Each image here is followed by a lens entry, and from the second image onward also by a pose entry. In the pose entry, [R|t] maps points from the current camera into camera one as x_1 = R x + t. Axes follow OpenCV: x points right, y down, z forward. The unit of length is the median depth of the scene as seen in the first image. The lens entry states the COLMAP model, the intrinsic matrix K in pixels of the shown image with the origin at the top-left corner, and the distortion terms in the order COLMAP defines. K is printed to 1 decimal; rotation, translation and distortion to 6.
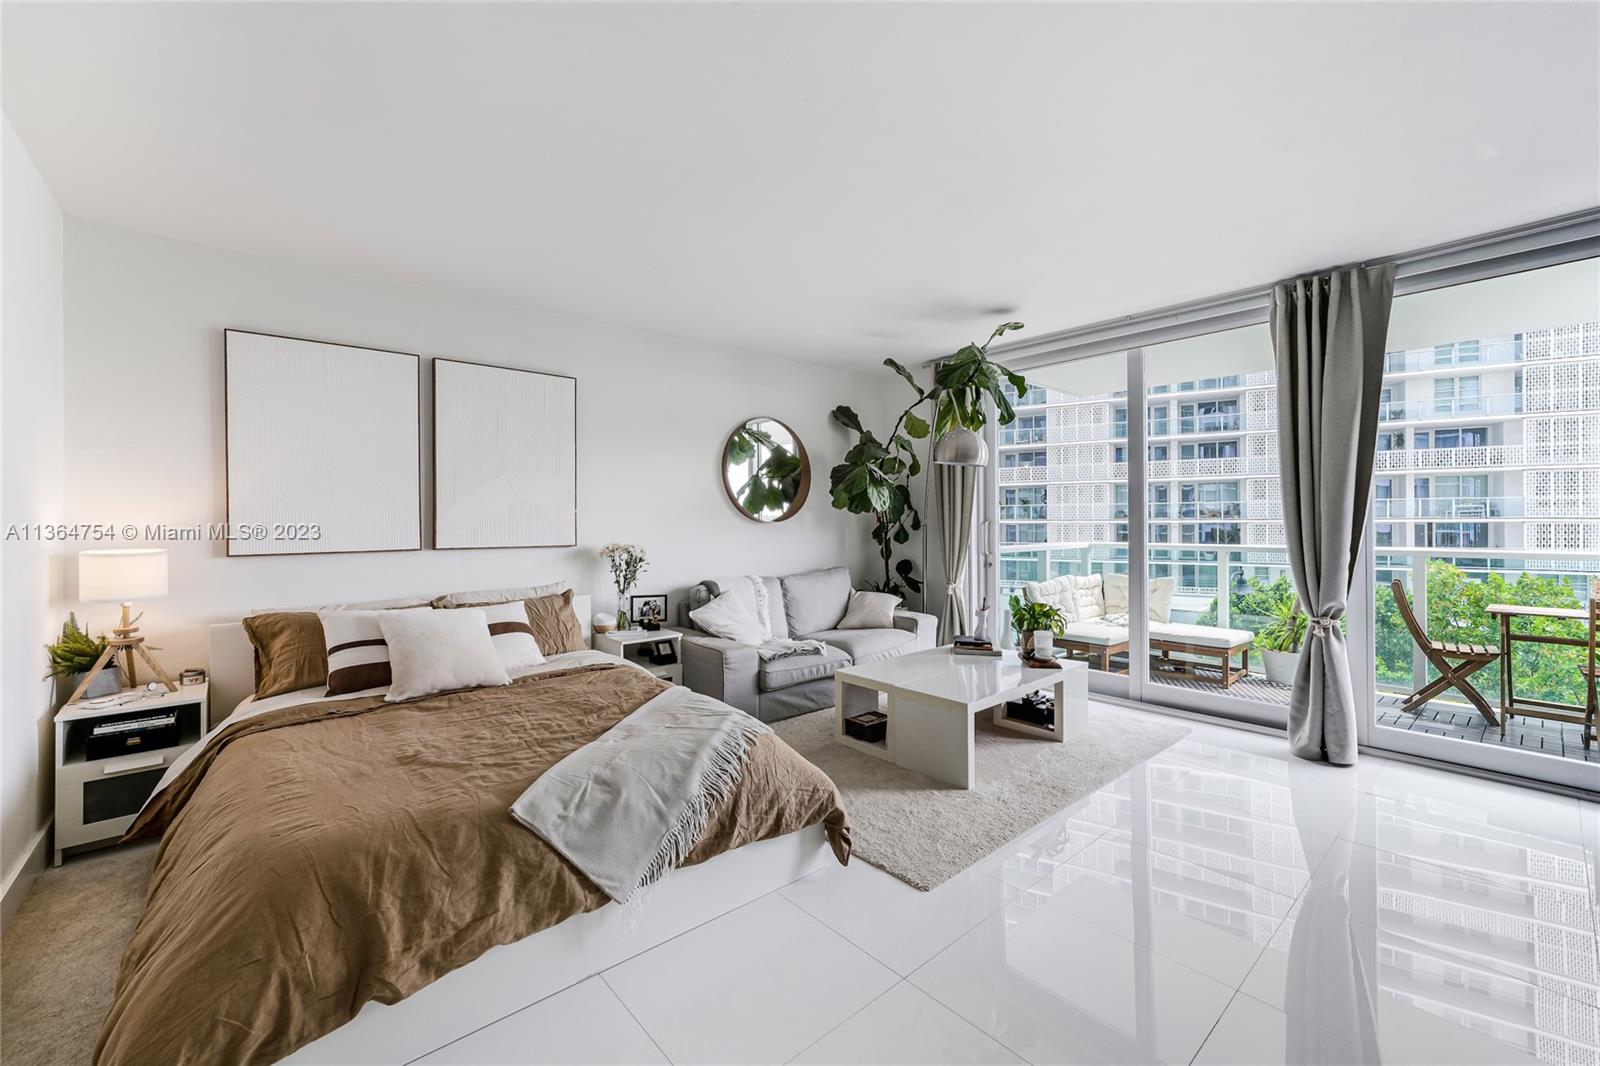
lens RADIAL K [[651.4, 0, 794.9], [0, 651.4, 526.6], [0, 0, 1]] dist [-0.001990, -0.000338]
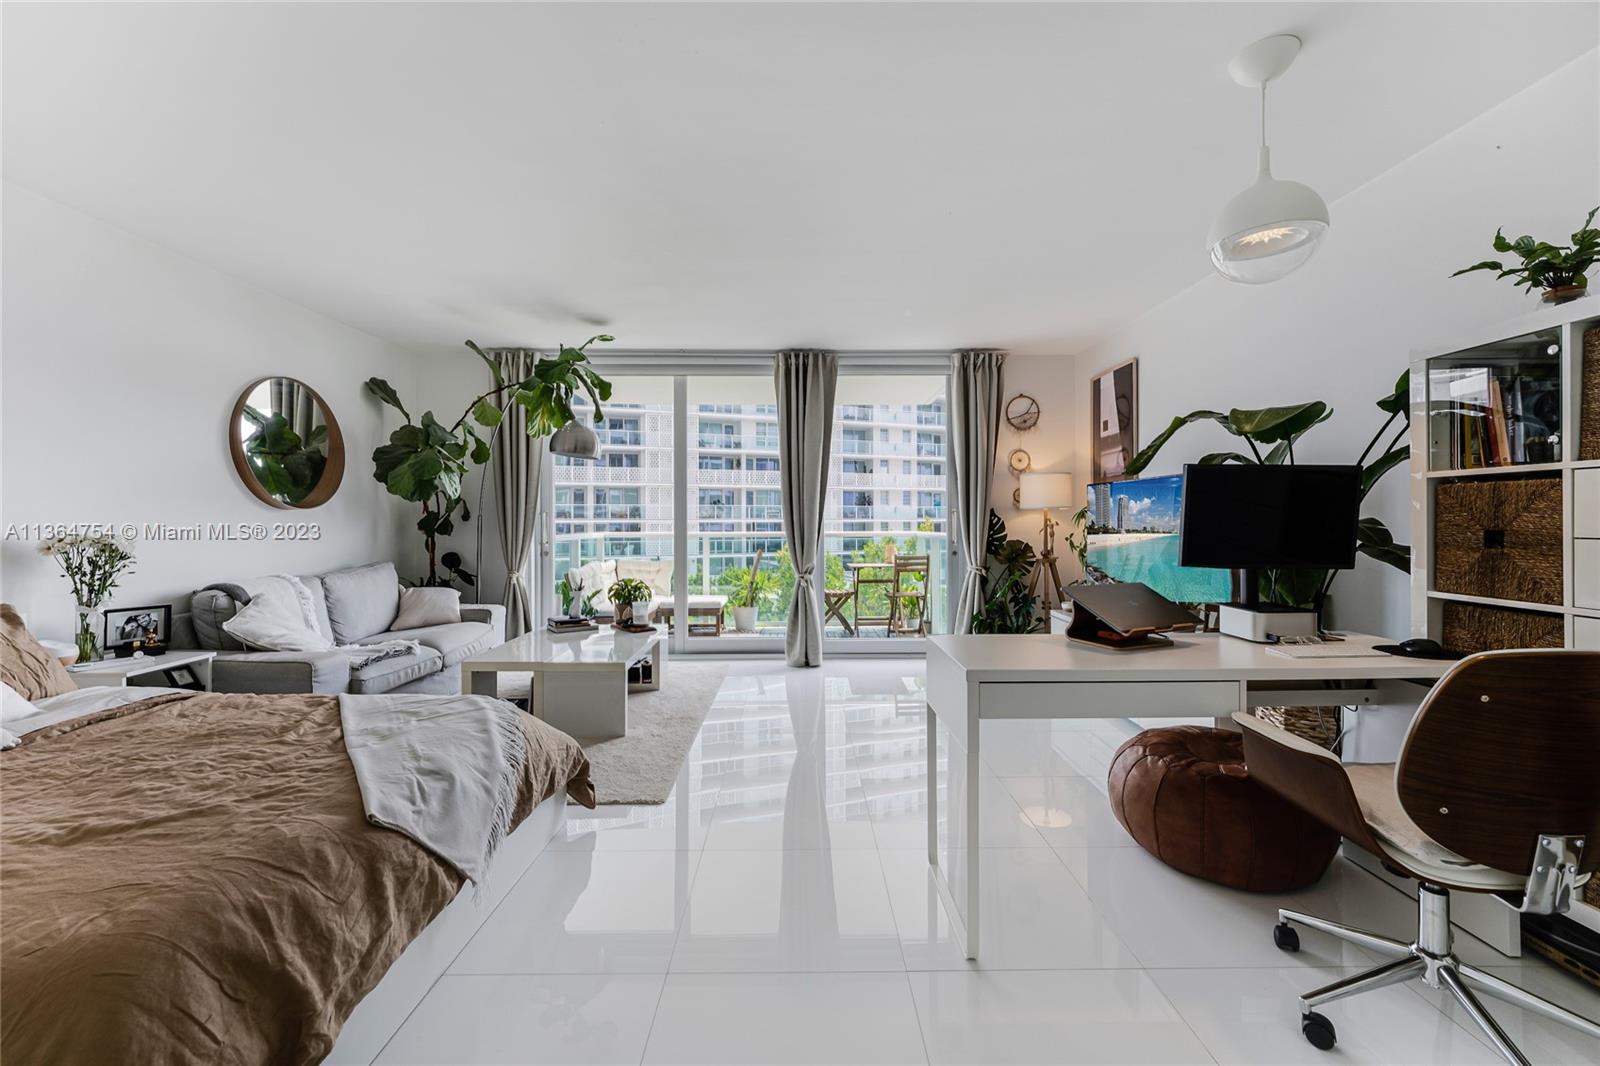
lens RADIAL K [[653.9, 0, 800.7], [0, 653.9, 522.2], [0, 0, 1]] dist [-0.001210, 0.000267]
pose [[0.647831, 0.002310, 0.761781, -0.329770], [0.005234, 0.999958, -0.007484, 0.025385], [-0.761766, 0.008835, 0.647792, 0.002095]]
